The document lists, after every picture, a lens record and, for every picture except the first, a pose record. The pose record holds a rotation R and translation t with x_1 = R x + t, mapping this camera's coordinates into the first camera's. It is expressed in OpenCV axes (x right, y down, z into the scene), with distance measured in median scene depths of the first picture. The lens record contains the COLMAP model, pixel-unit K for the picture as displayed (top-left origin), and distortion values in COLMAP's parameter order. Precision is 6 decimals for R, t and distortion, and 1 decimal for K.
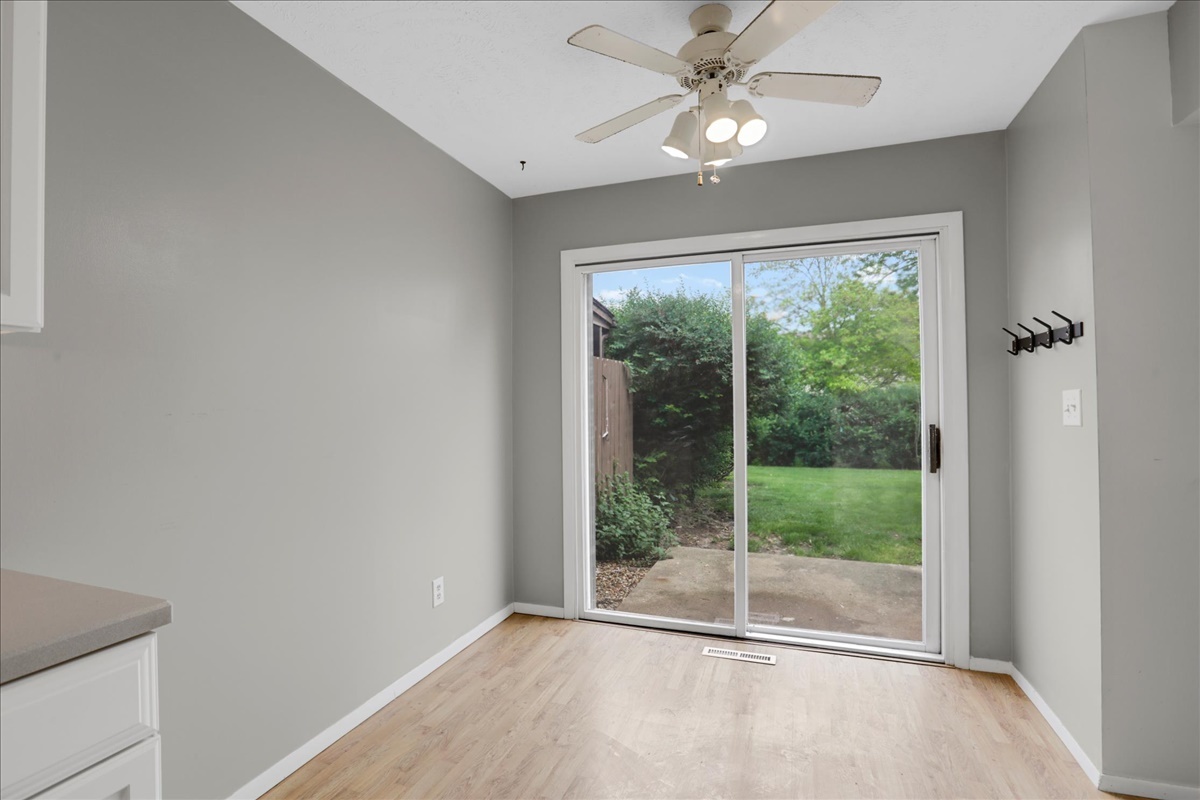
lens RADIAL K [[561.8, 0, 600.0], [0, 561.8, 400.0], [0, 0, 1]] dist [-0.043785, -0.000049]
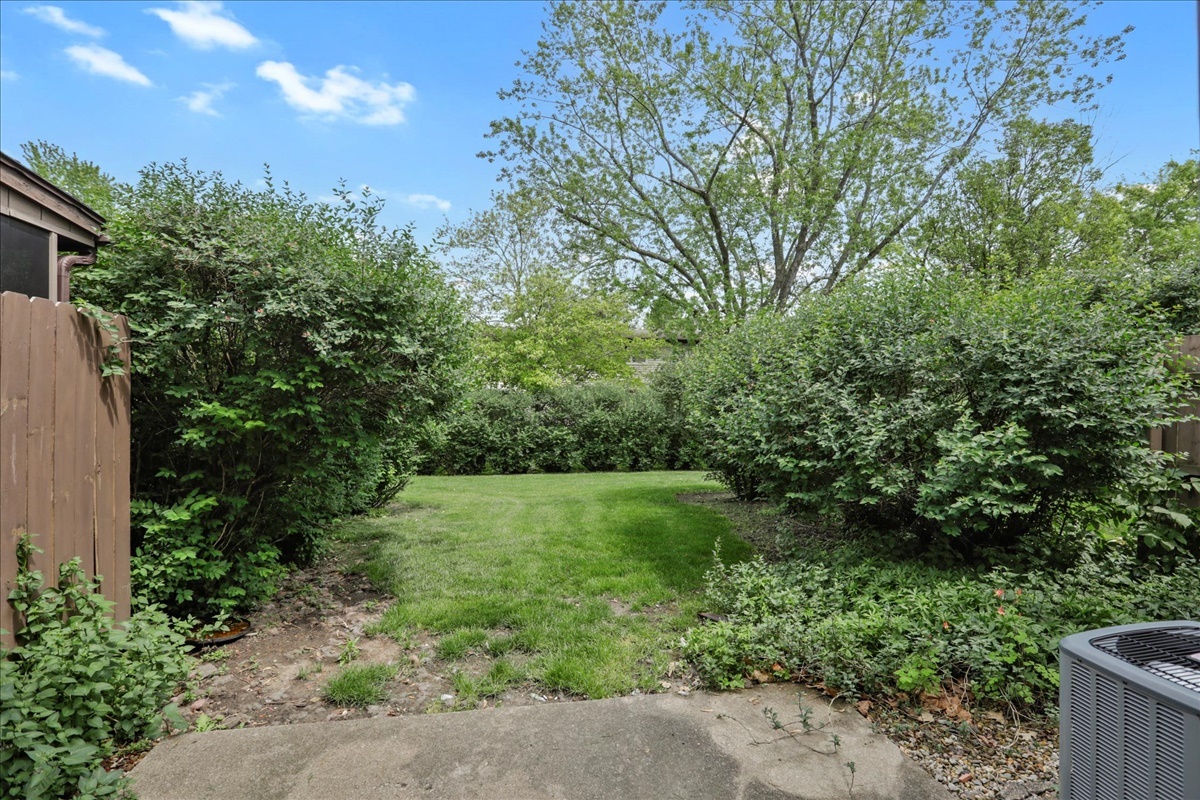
lens RADIAL K [[561.8, 0, 600.0], [0, 561.8, 400.0], [0, 0, 1]] dist [-0.043785, -0.000049]
pose [[0.865769, 0.007040, 0.500394, 0.181138], [-0.009407, 0.999953, 0.002207, 0.002062], [-0.500355, -0.006618, 0.865795, 0.427591]]
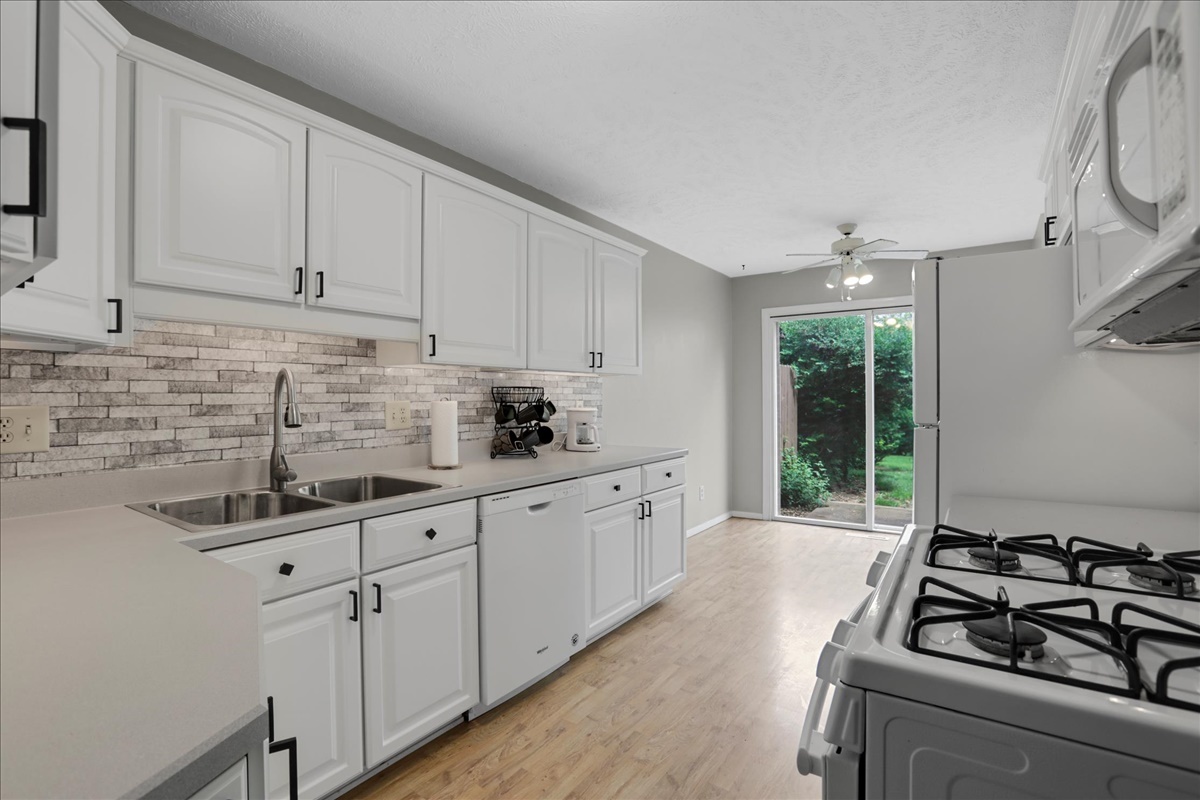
lens RADIAL K [[561.8, 0, 600.0], [0, 561.8, 400.0], [0, 0, 1]] dist [-0.043785, -0.000049]
pose [[0.966100, 0.003356, -0.258147, -0.052852], [-0.000211, 0.999925, 0.012210, -0.001997], [0.258169, -0.011741, 0.966028, -0.406542]]
